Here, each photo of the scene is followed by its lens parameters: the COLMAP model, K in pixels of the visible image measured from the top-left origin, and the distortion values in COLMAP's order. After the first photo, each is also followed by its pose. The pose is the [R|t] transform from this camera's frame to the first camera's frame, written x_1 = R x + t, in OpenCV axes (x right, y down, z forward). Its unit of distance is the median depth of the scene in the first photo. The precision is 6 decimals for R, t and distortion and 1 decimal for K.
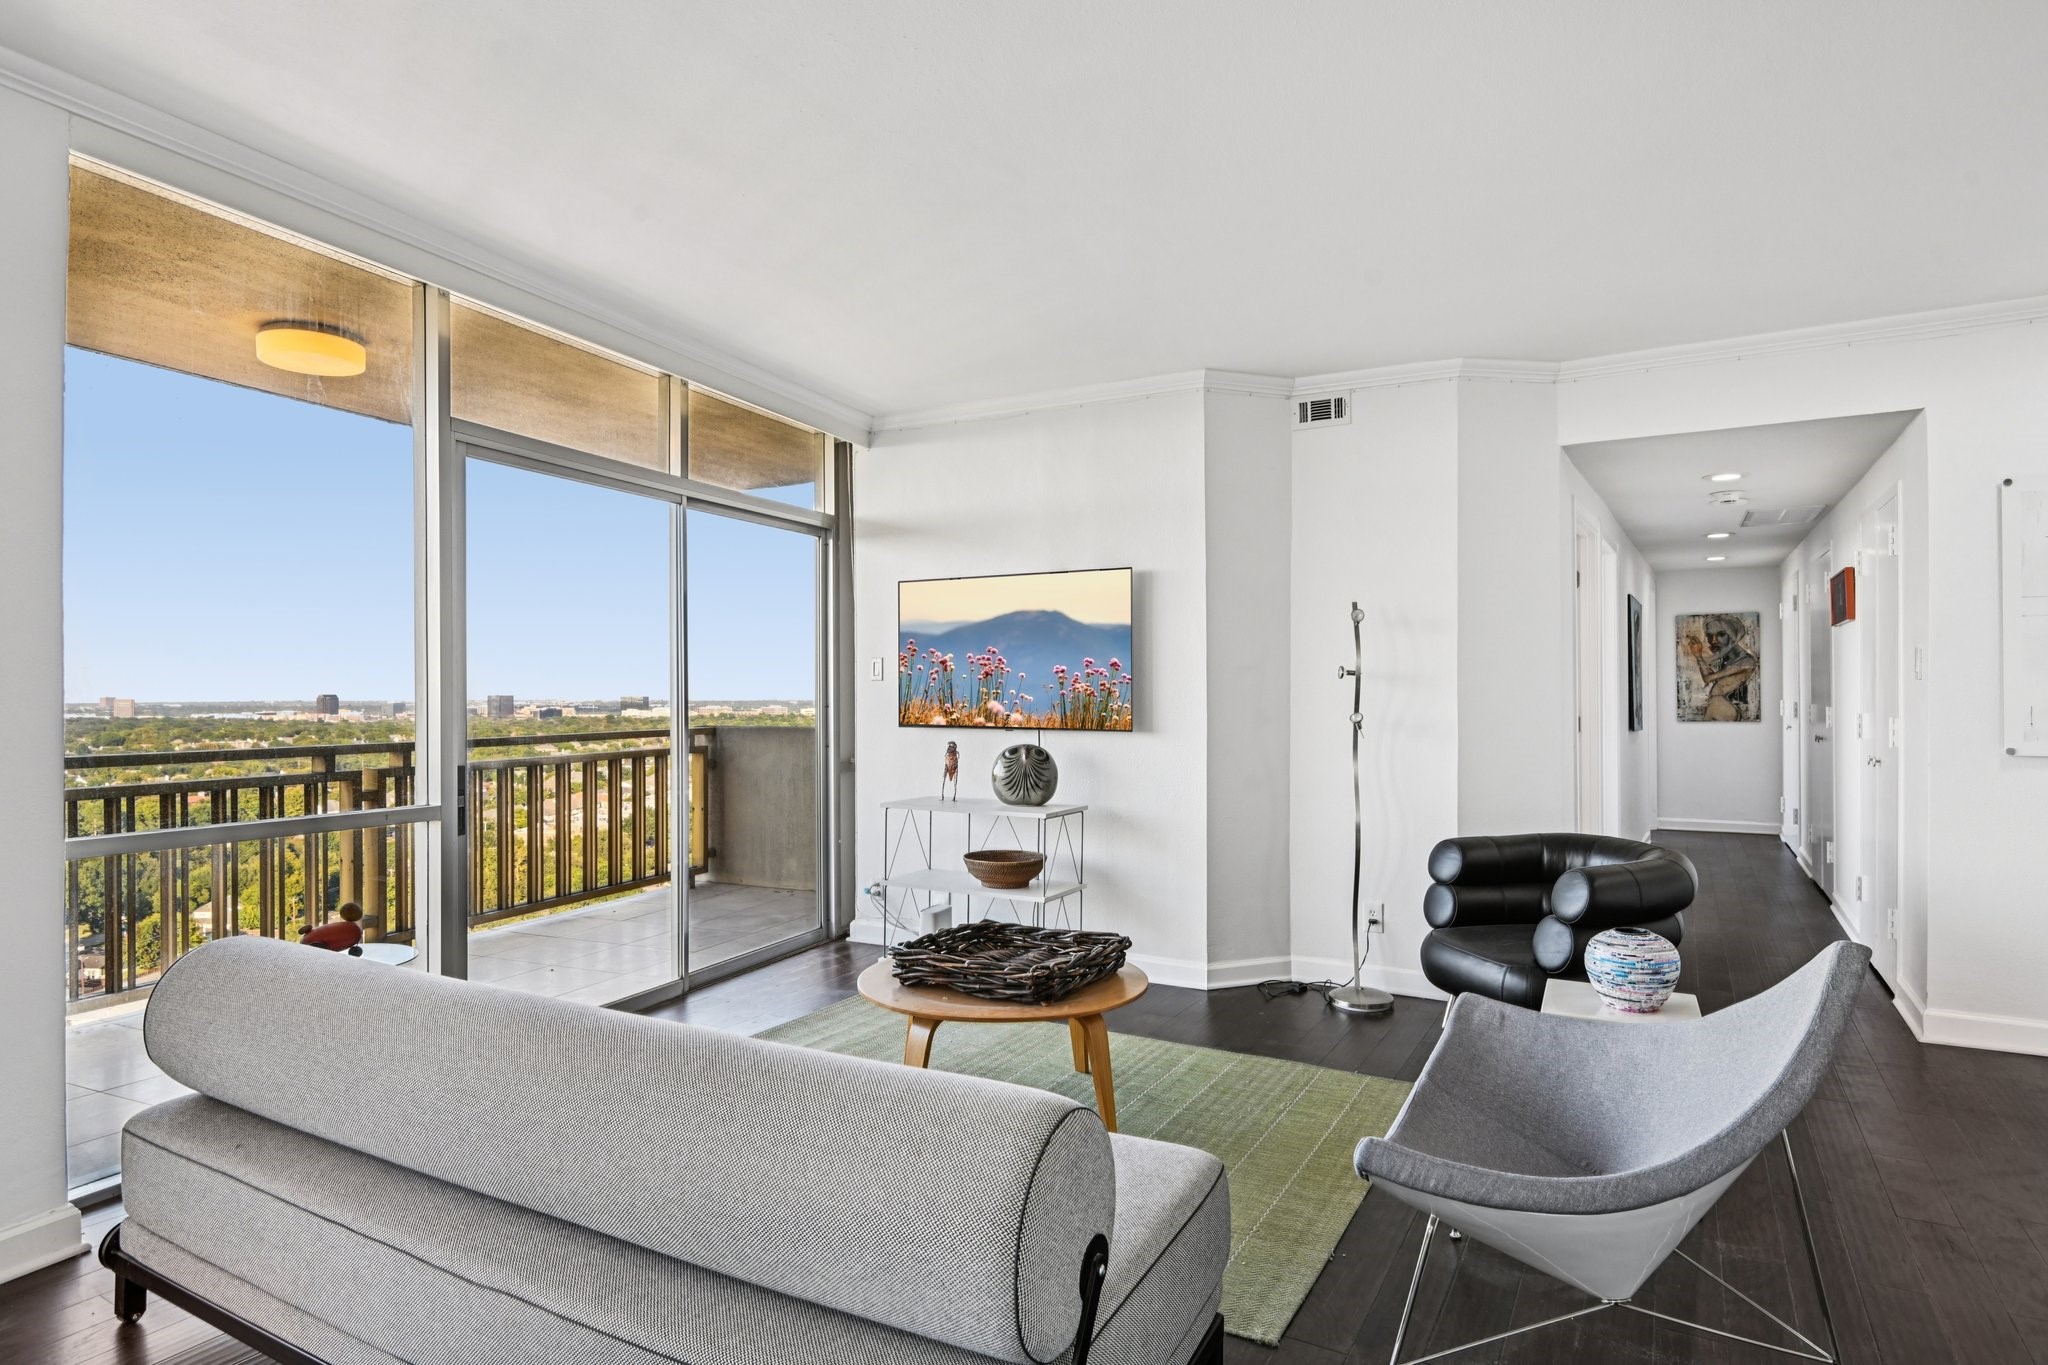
lens RADIAL K [[1102.6, 0, 1029.5], [0, 1102.6, 693.8], [0, 0, 1]] dist [-0.003944, -0.001485]
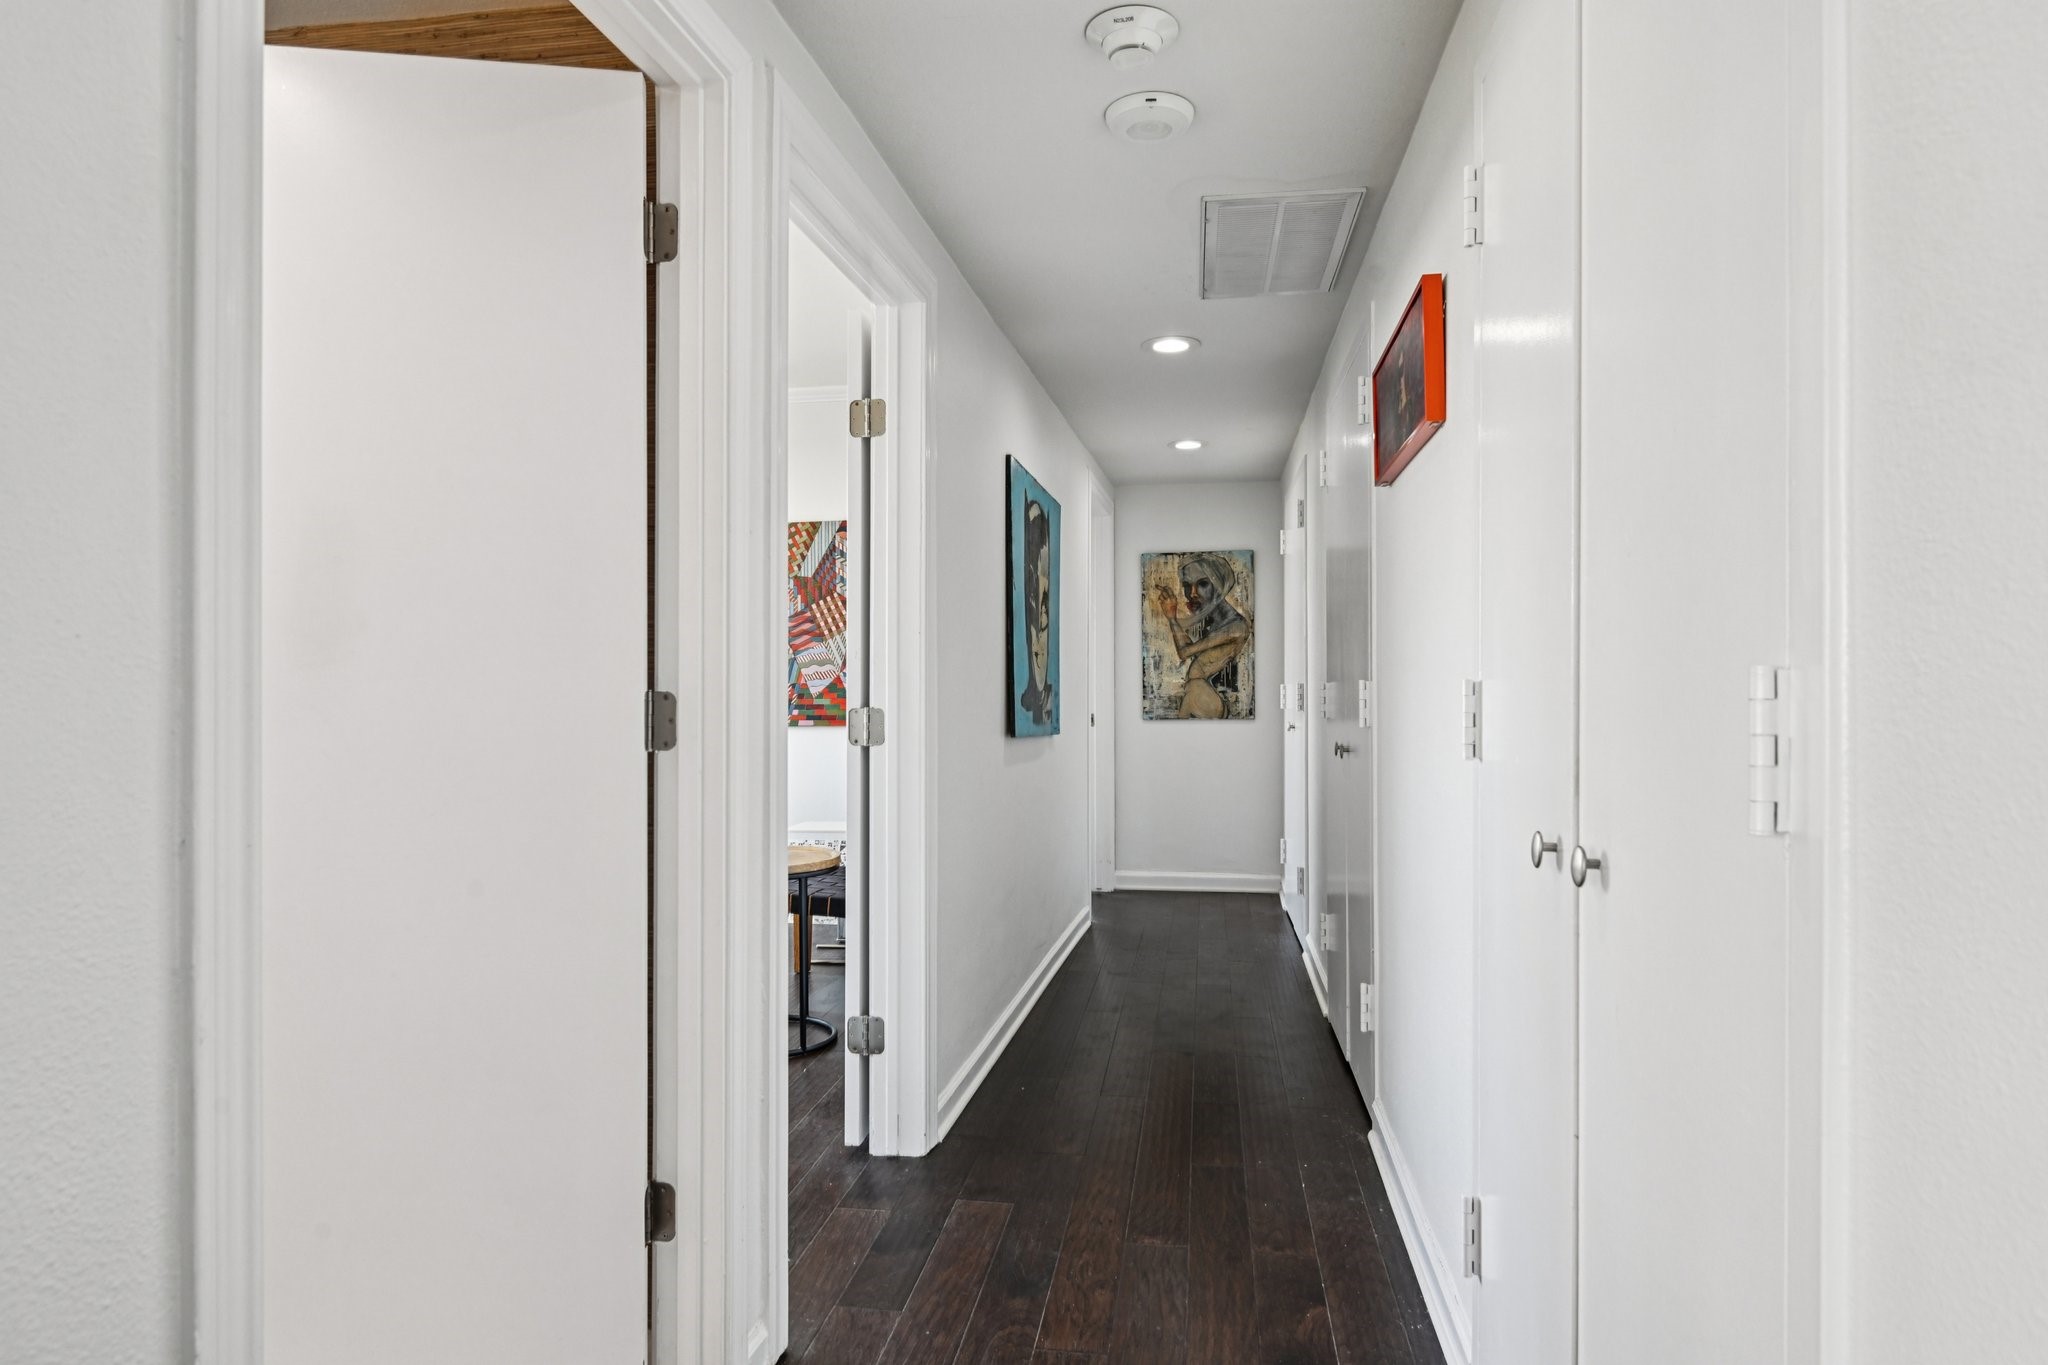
lens RADIAL K [[1208.1, 0, 960.3], [0, 1208.1, 694.9], [0, 0, 1]] dist [0.002050, 0.000072]
pose [[0.945012, 0.003716, 0.327014, 0.268102], [-0.003876, 0.999992, -0.000163, 0.011715], [-0.327013, -0.001113, 0.945019, 0.385171]]
